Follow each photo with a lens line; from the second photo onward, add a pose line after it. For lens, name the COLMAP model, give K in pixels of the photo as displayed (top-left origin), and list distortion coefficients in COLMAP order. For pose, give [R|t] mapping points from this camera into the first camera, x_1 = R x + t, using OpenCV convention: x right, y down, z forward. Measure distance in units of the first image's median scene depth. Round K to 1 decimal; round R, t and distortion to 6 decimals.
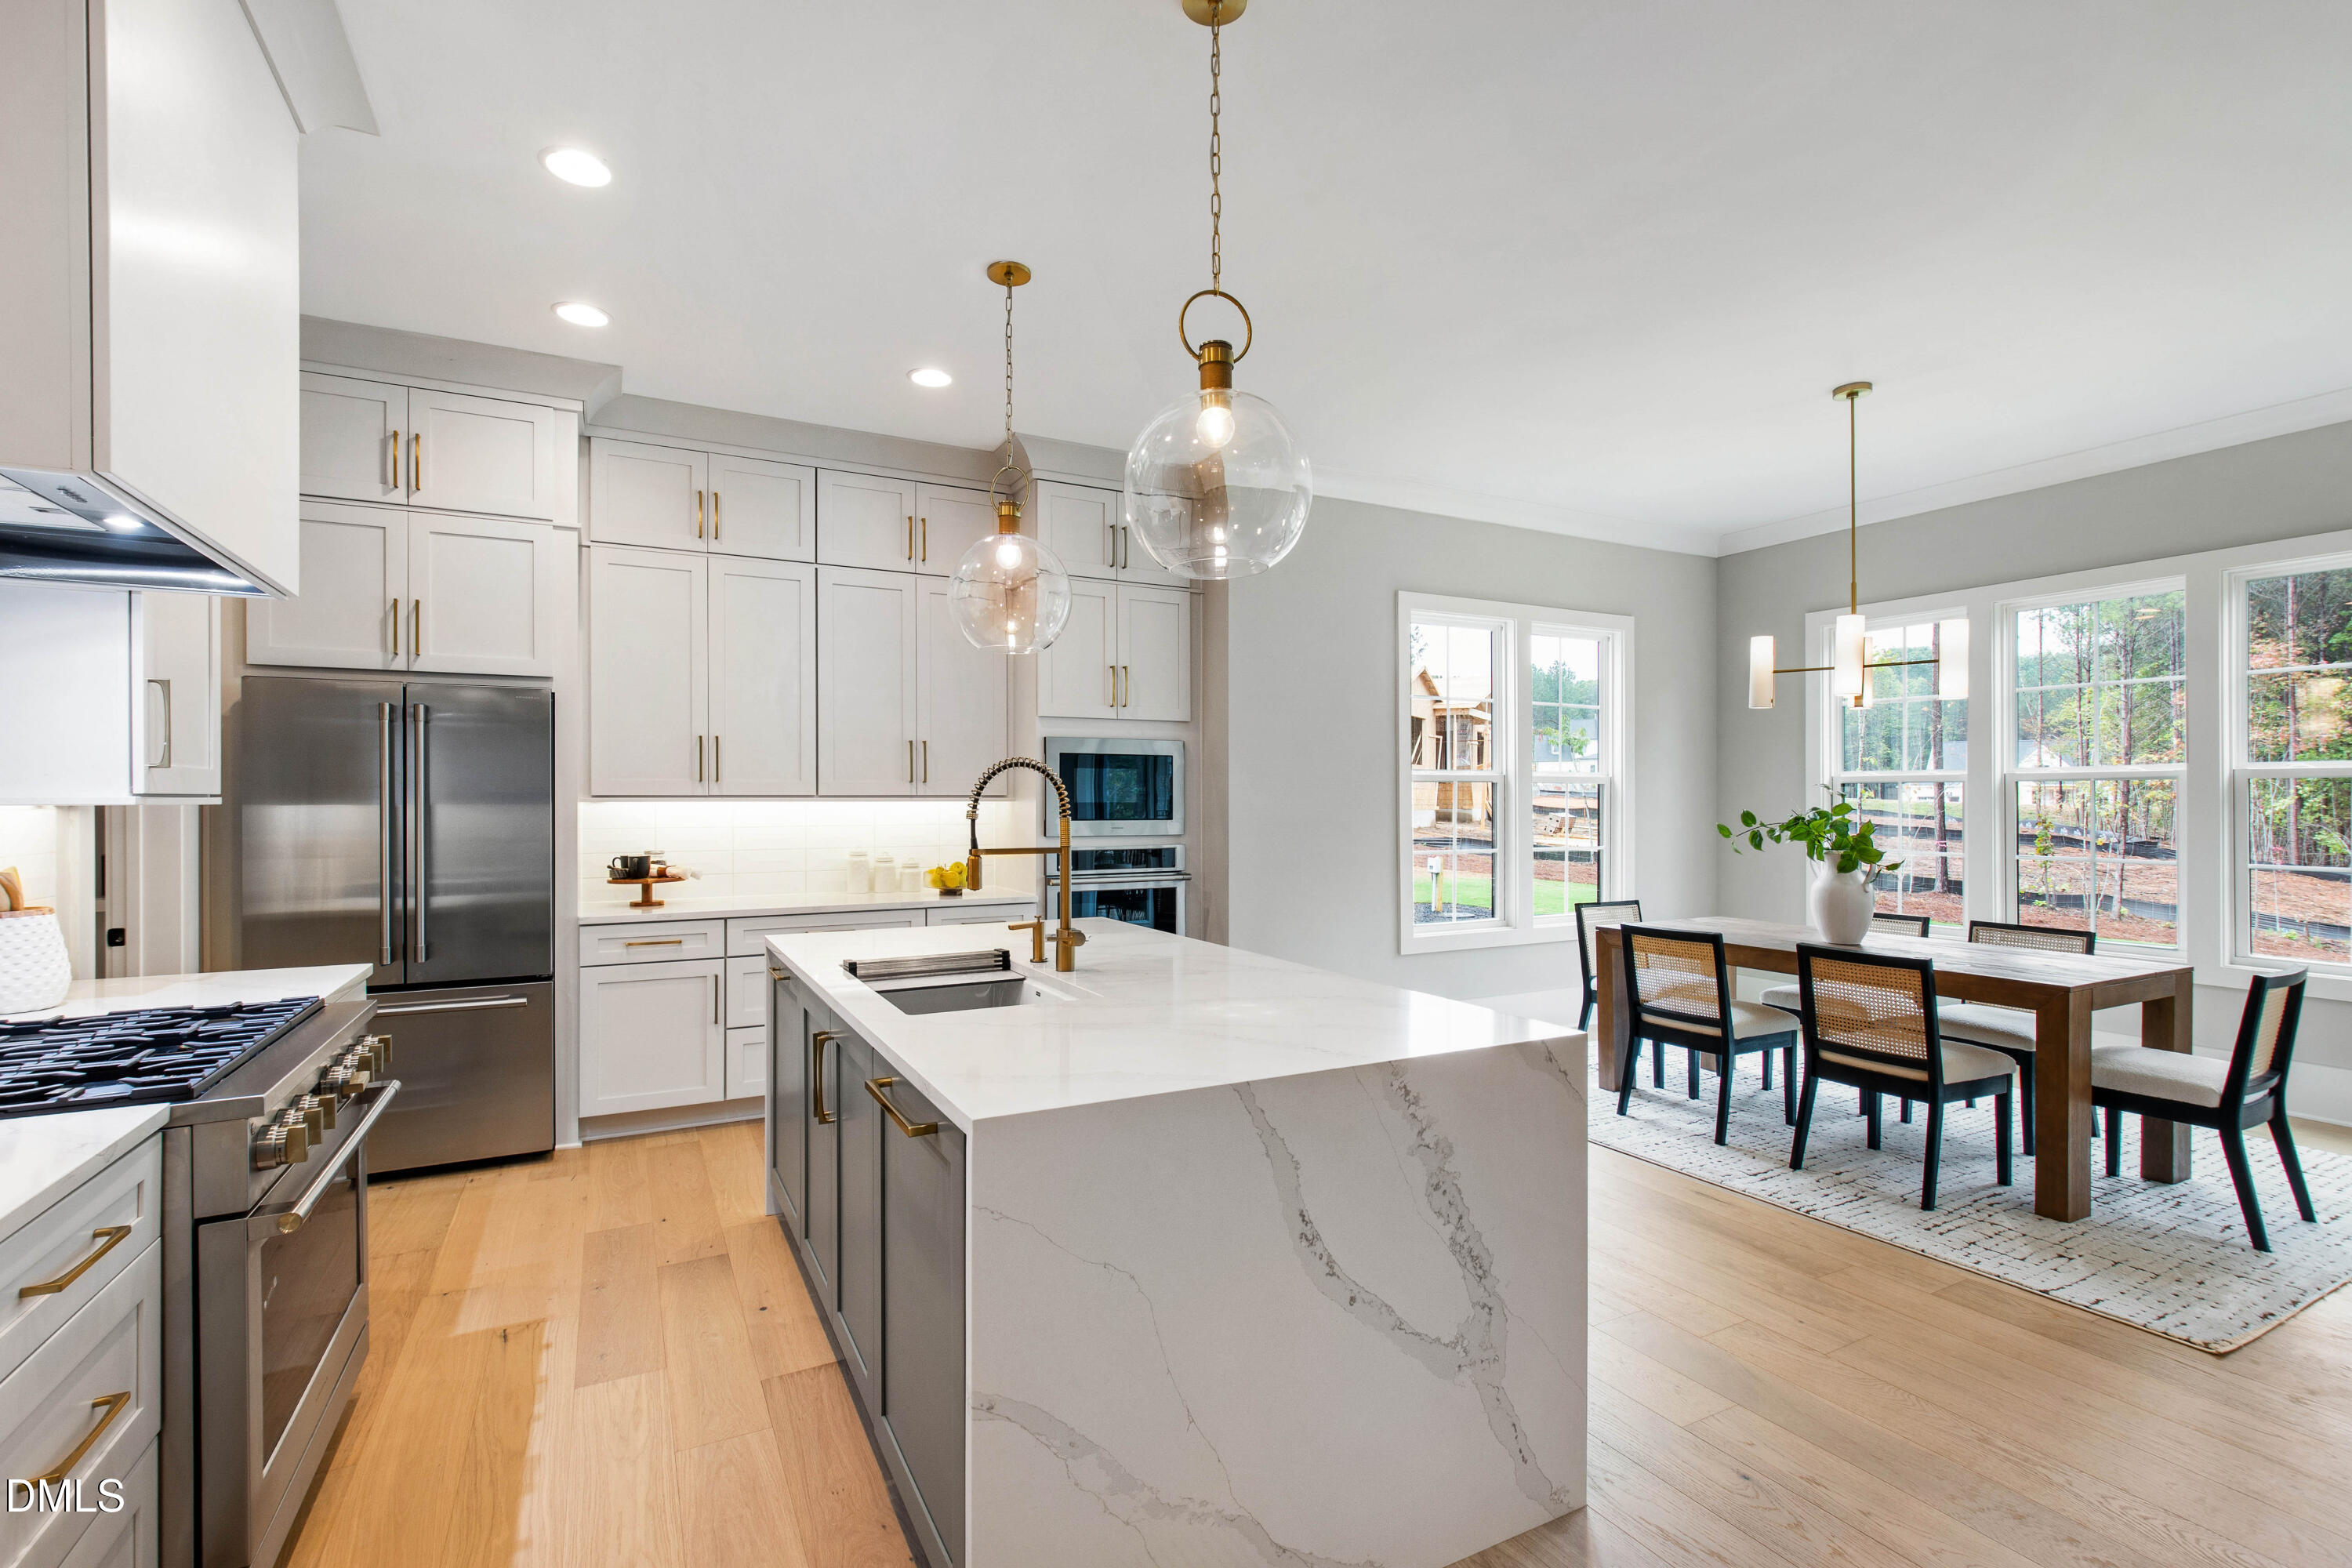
lens RADIAL K [[1066.4, 0, 1165.5], [0, 1066.4, 796.6], [0, 0, 1]] dist [-0.002531, -0.000318]
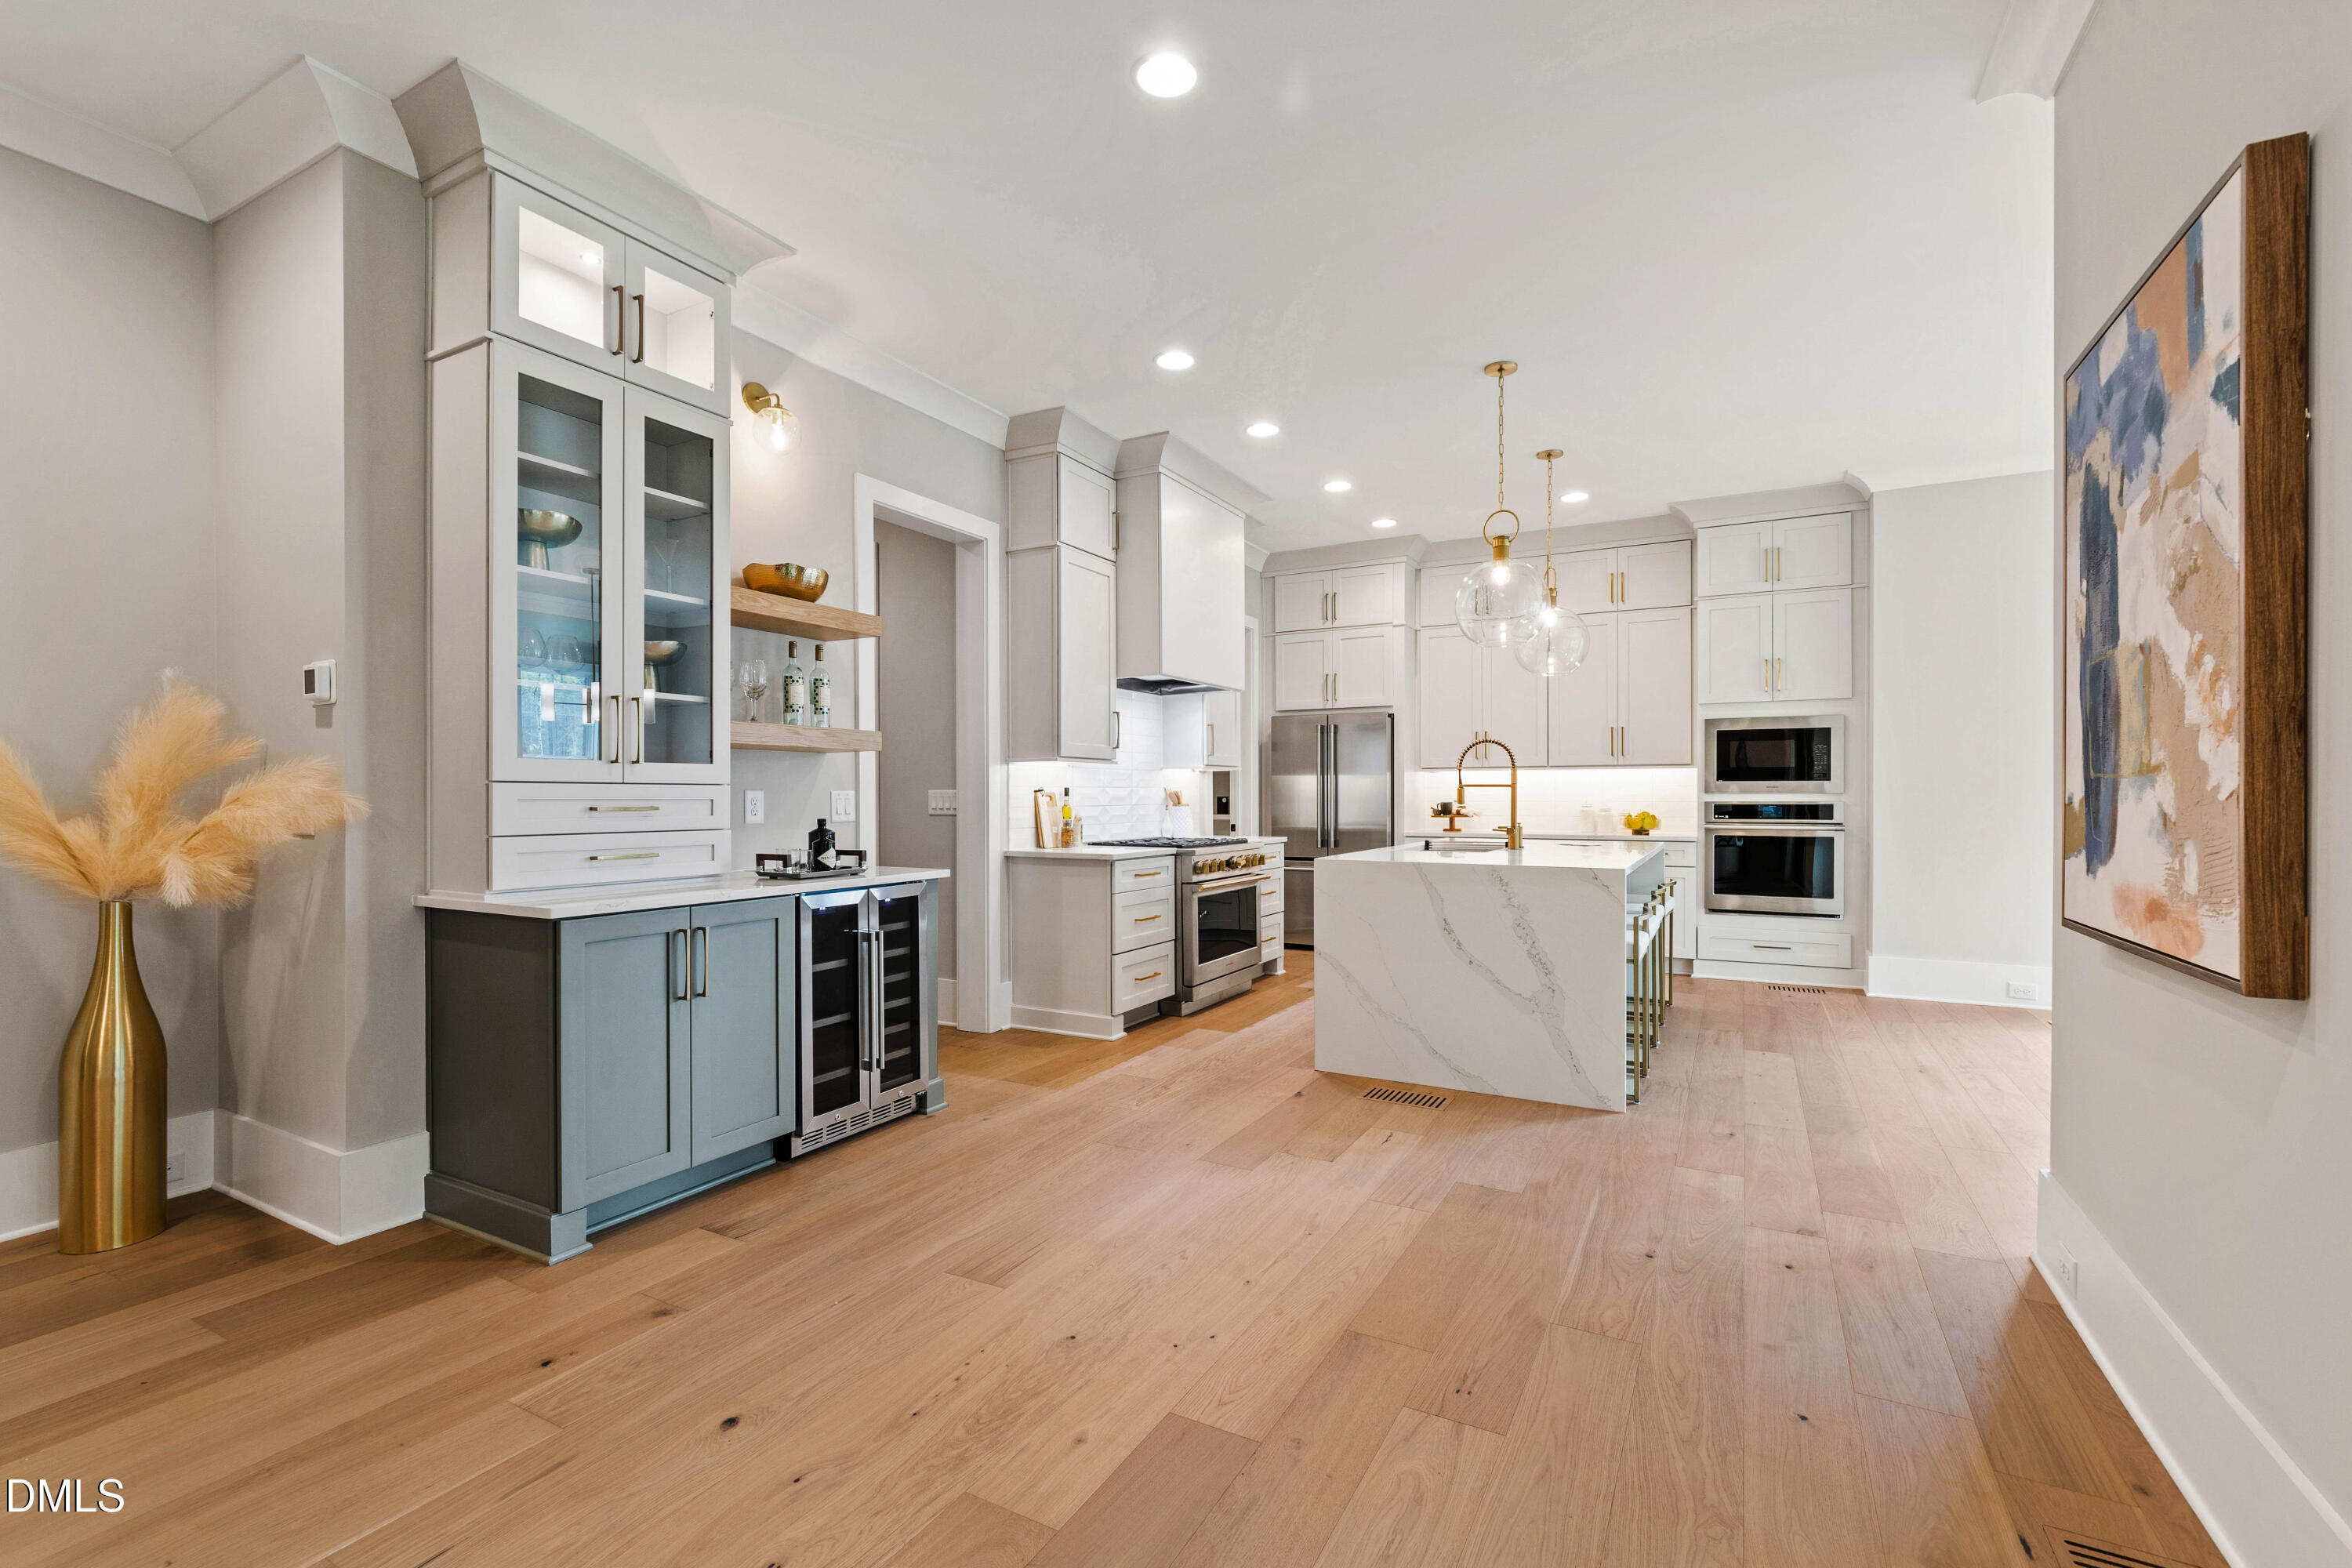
lens RADIAL K [[1030.1, 0, 1175.7], [0, 1030.1, 801.5], [0, 0, 1]] dist [-0.002790, -0.000305]
pose [[0.559336, 0.006396, -0.828916, 0.658700], [0.006160, 0.999911, 0.011873, 0.031822], [0.828918, -0.011747, 0.559247, -0.318313]]
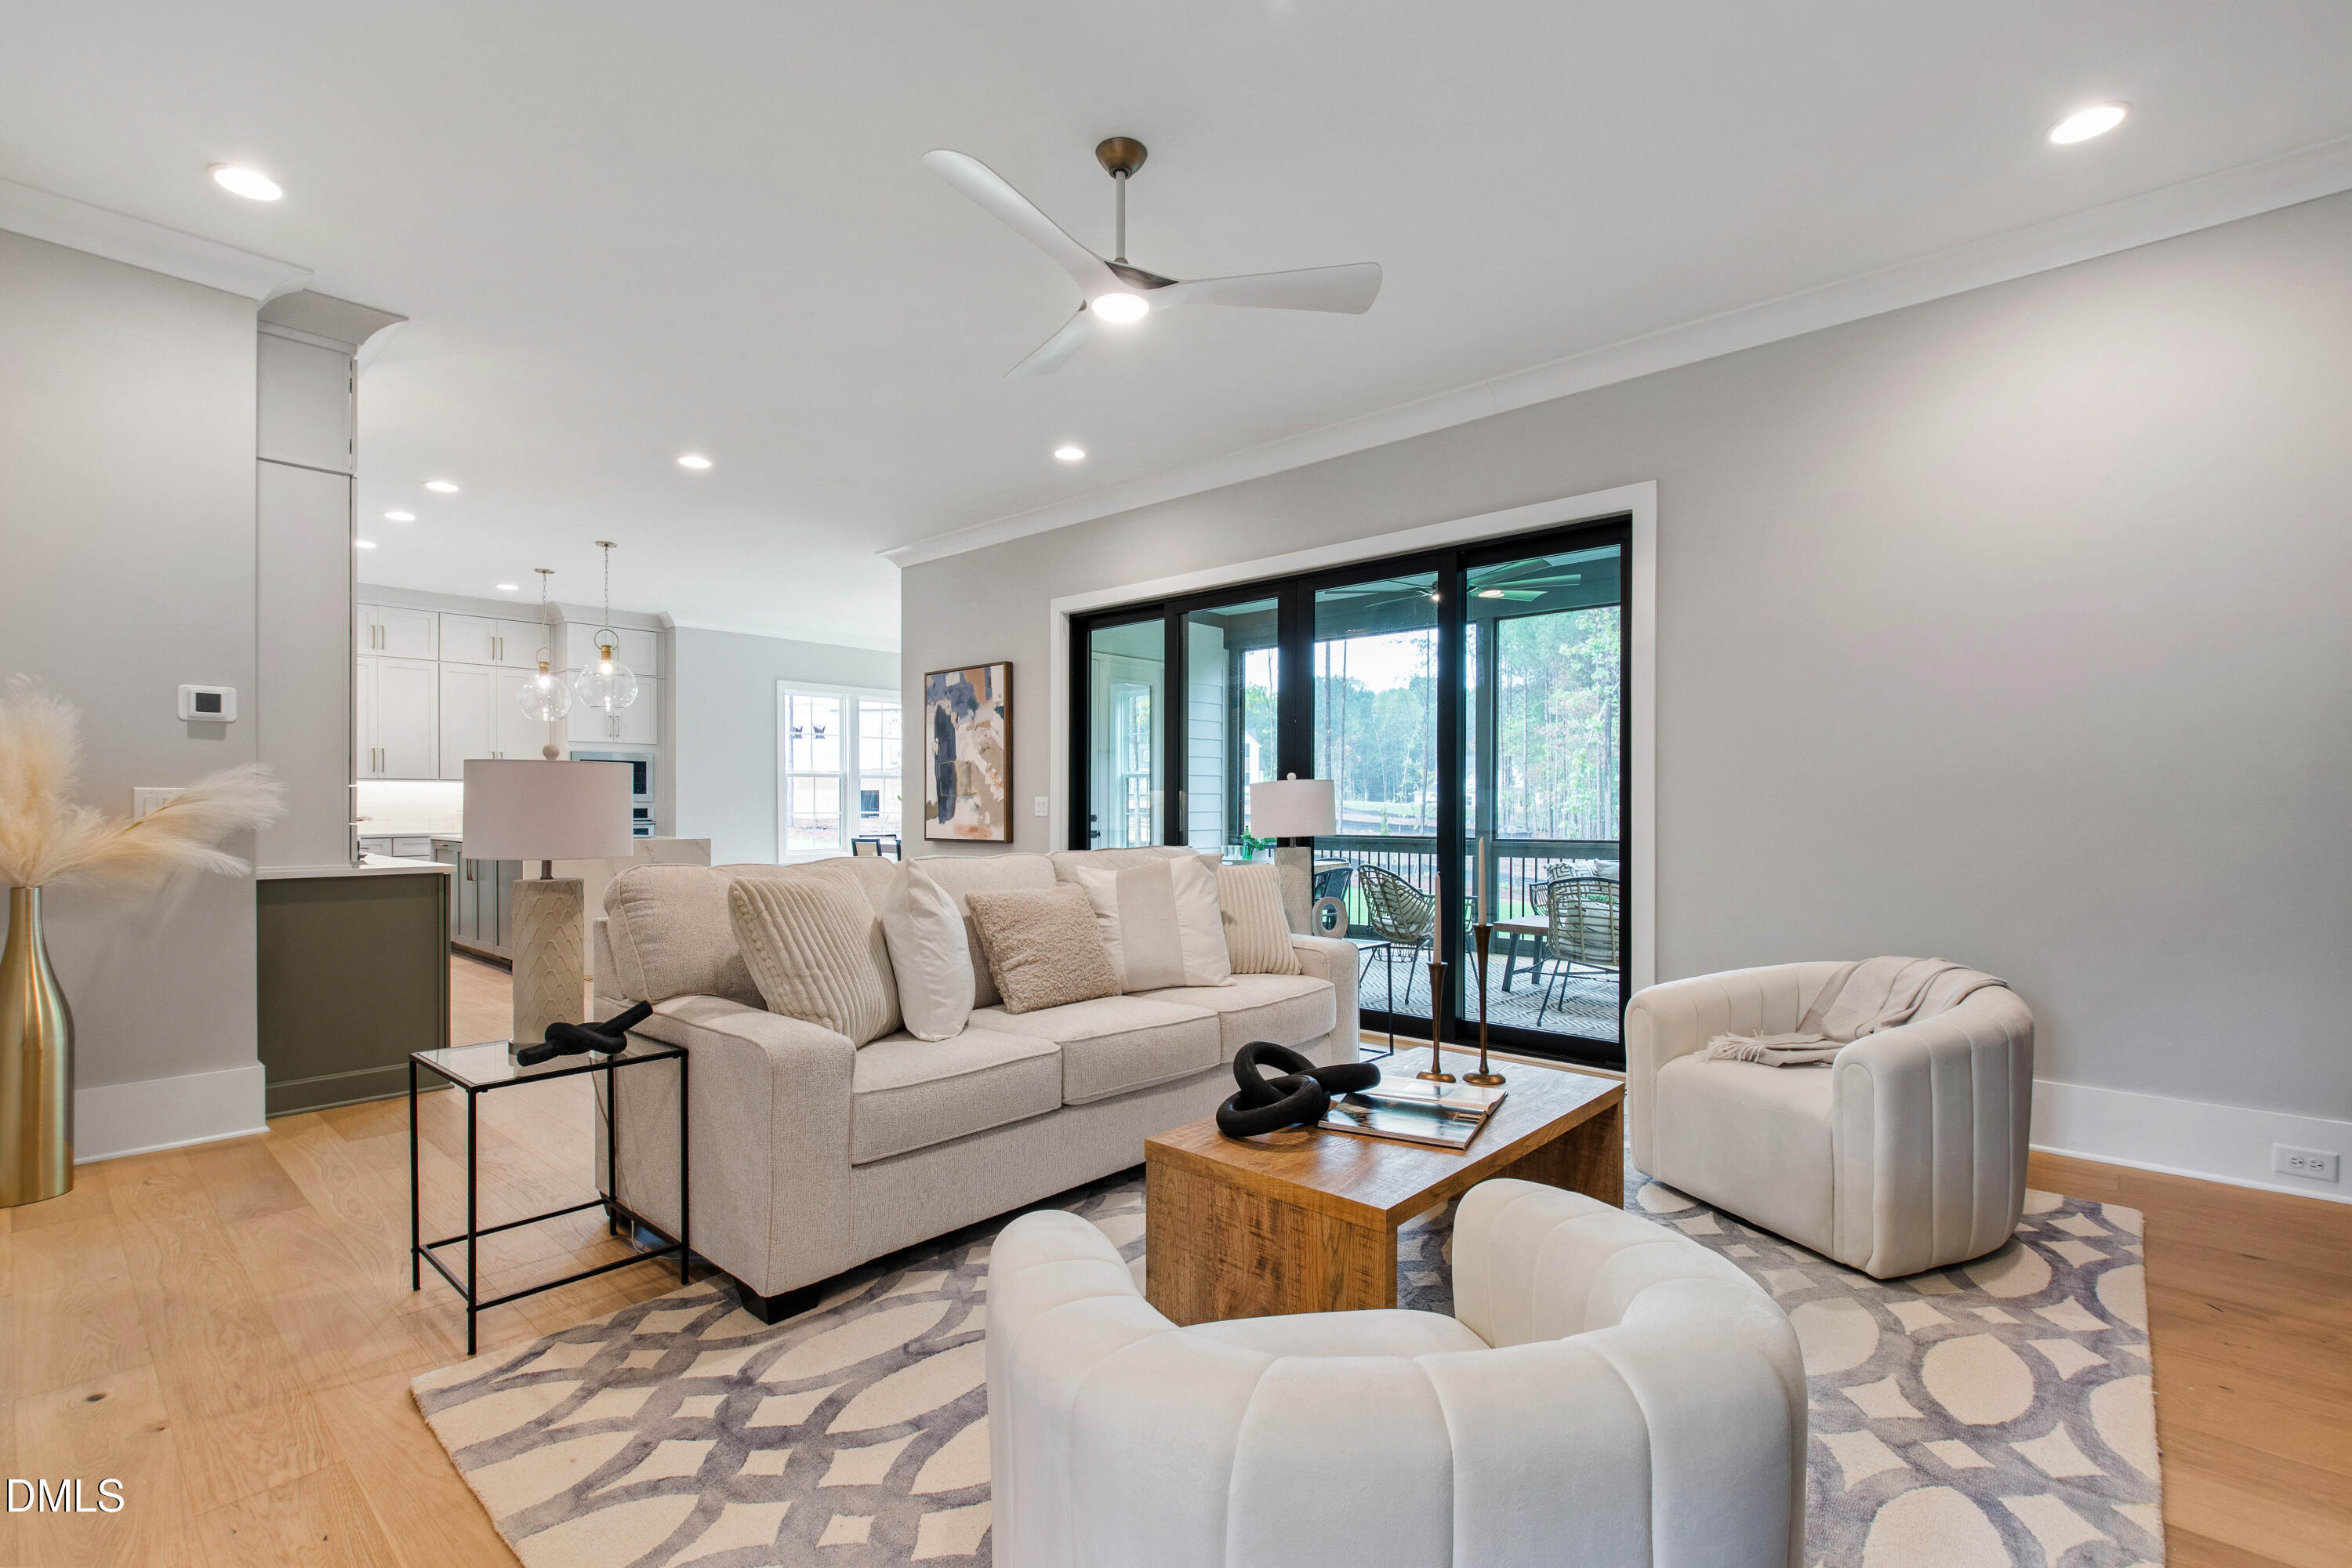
lens RADIAL K [[1066.4, 0, 1165.5], [0, 1066.4, 796.6], [0, 0, 1]] dist [-0.002531, -0.000318]
pose [[0.939457, 0.003479, 0.342649, 0.274126], [-0.002966, 0.999994, -0.002022, 0.032547], [-0.342654, 0.000883, 0.939461, -1.380604]]
